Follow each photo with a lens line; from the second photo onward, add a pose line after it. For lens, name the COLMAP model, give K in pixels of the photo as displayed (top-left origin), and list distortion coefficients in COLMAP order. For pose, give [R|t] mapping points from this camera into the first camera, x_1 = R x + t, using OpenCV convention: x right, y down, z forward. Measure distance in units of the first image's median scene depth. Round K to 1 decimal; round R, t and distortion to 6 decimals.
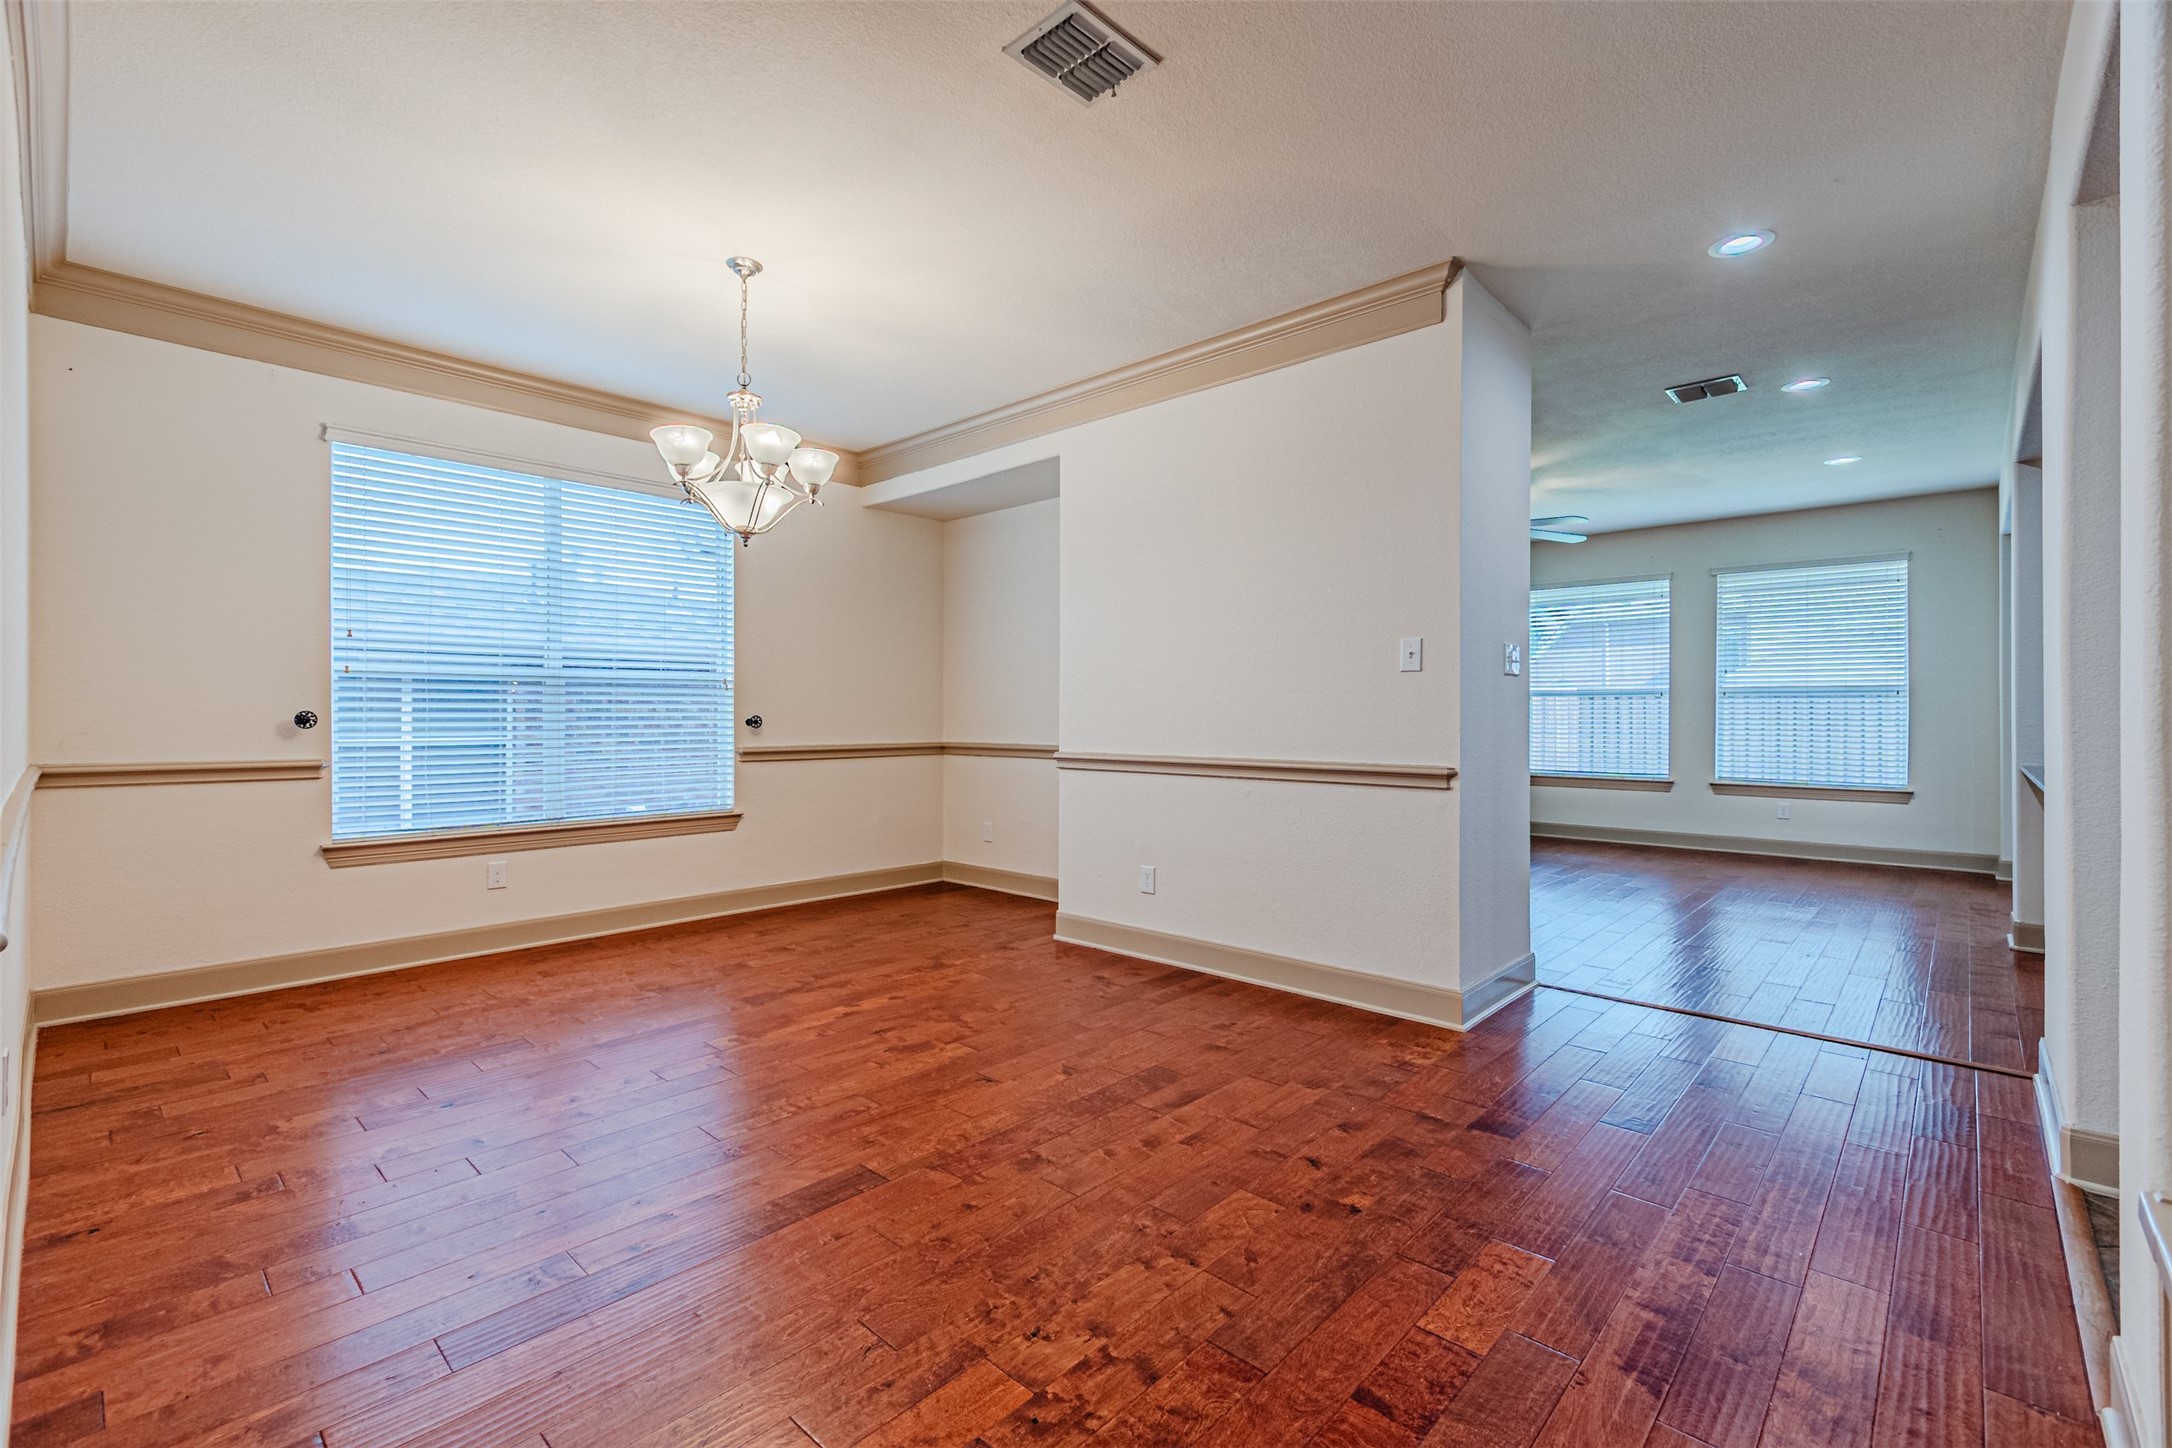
lens RADIAL K [[936.8, 0, 1090.6], [0, 936.8, 717.1], [0, 0, 1]] dist [0.007671, -0.002758]
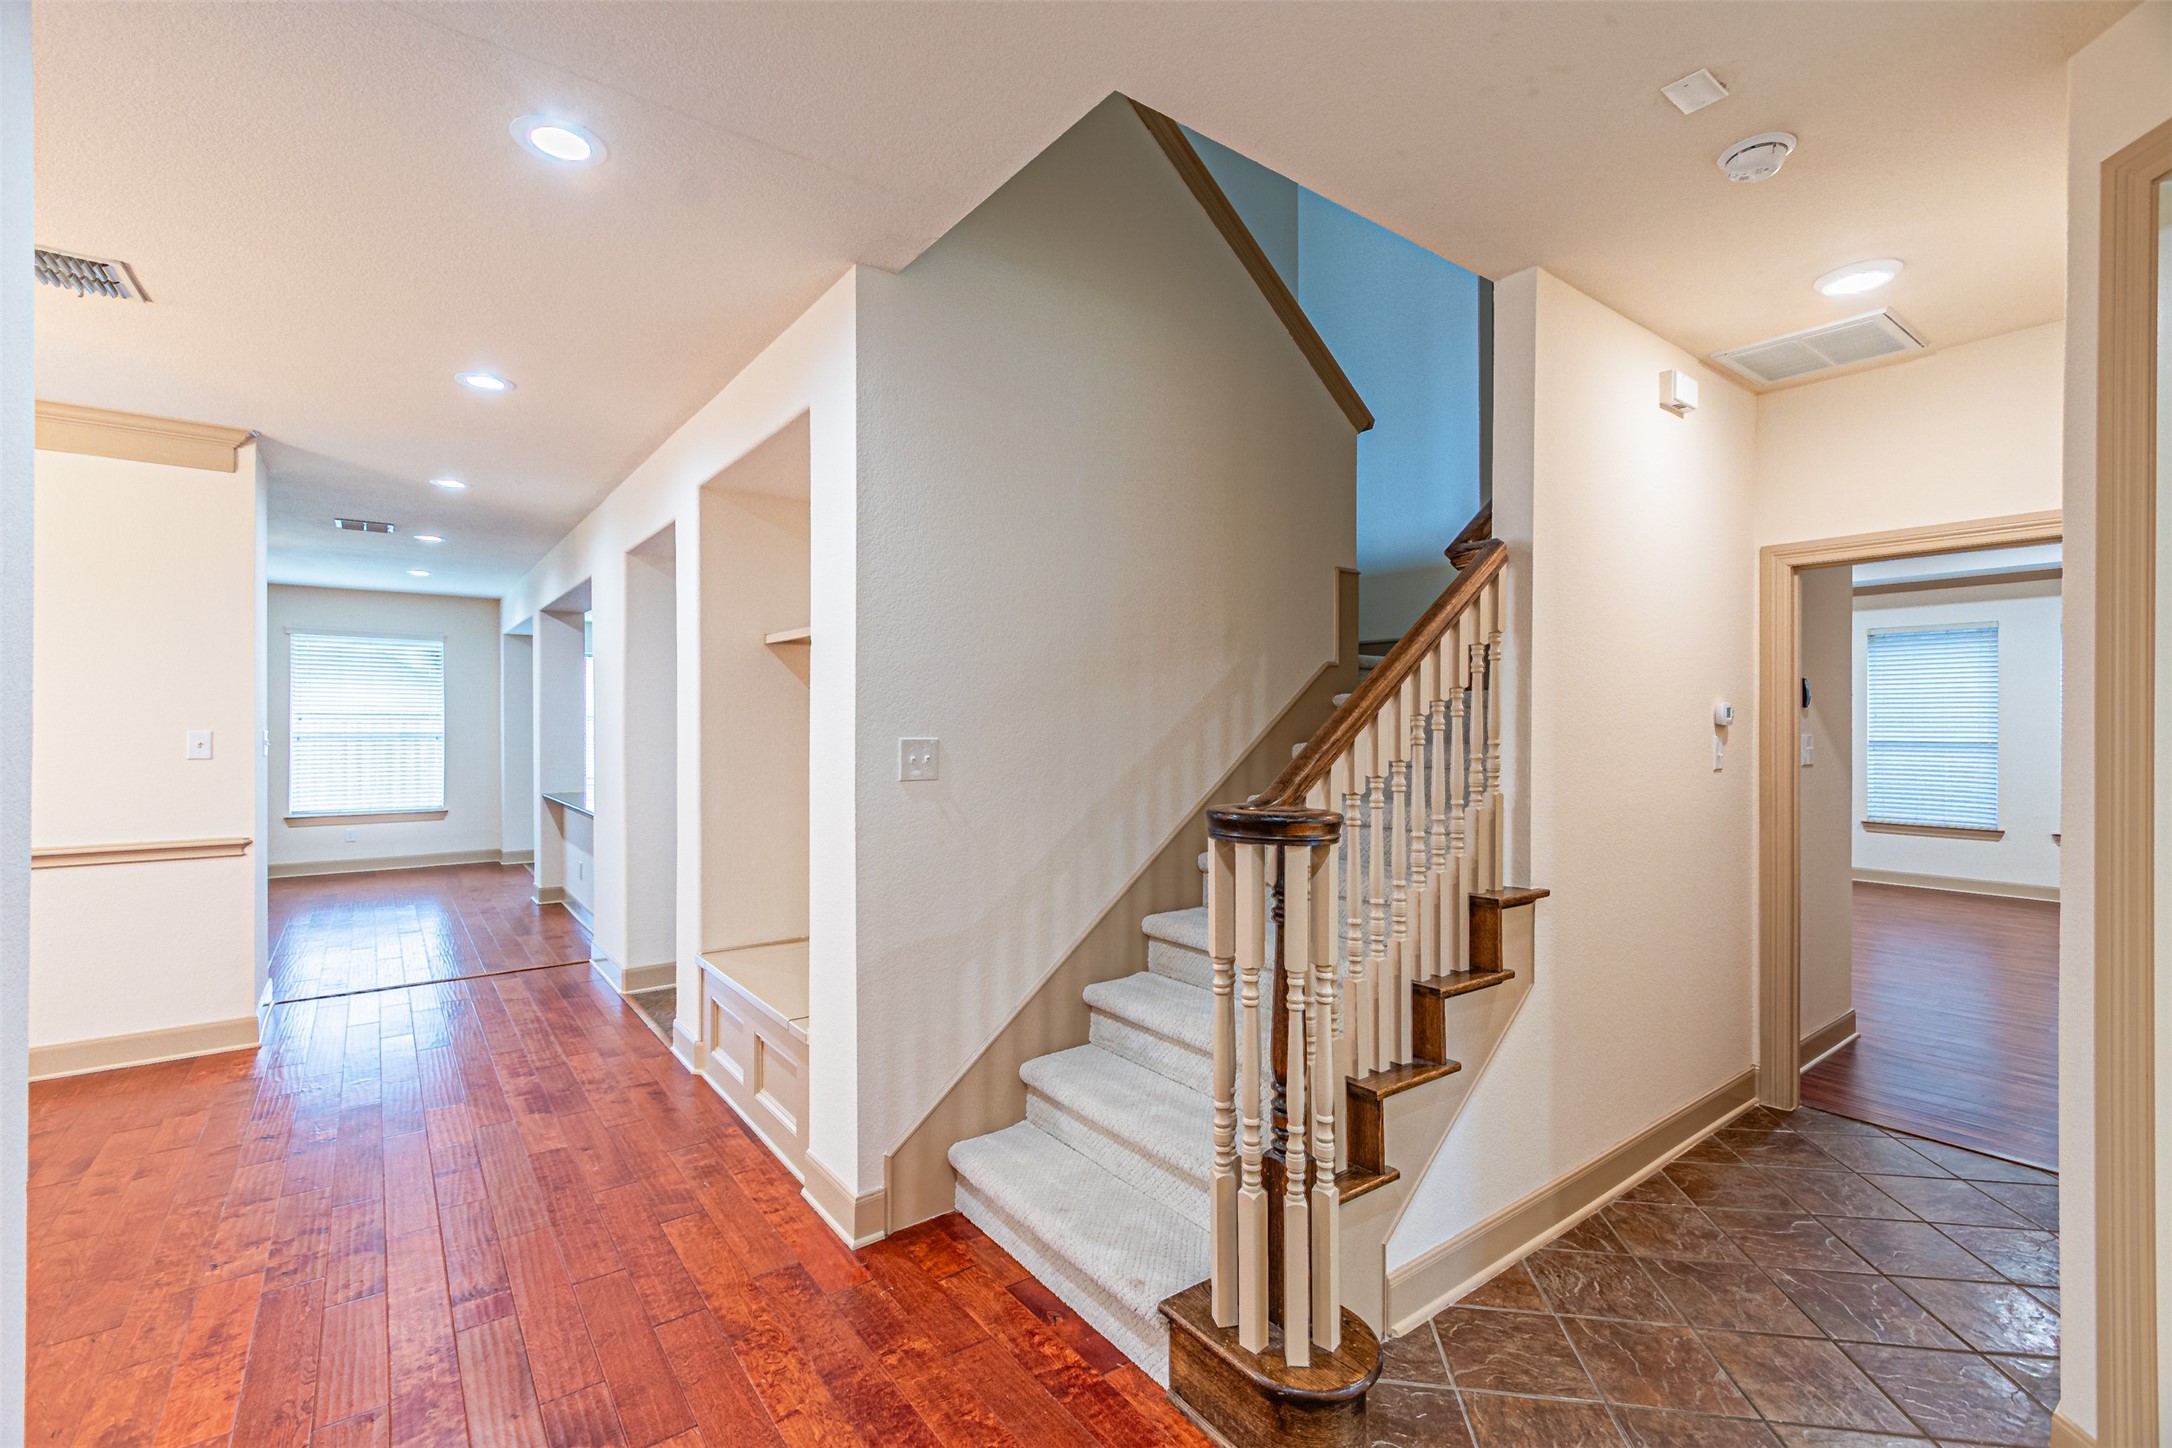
lens RADIAL K [[936.8, 0, 1085.3], [0, 936.8, 723.9], [0, 0, 1]] dist [0.007671, -0.002758]
pose [[0.164187, -0.000139, 0.986429, -0.648274], [-0.000384, 1.000000, 0.000205, -0.095291], [-0.986429, -0.000413, 0.164187, -0.290728]]
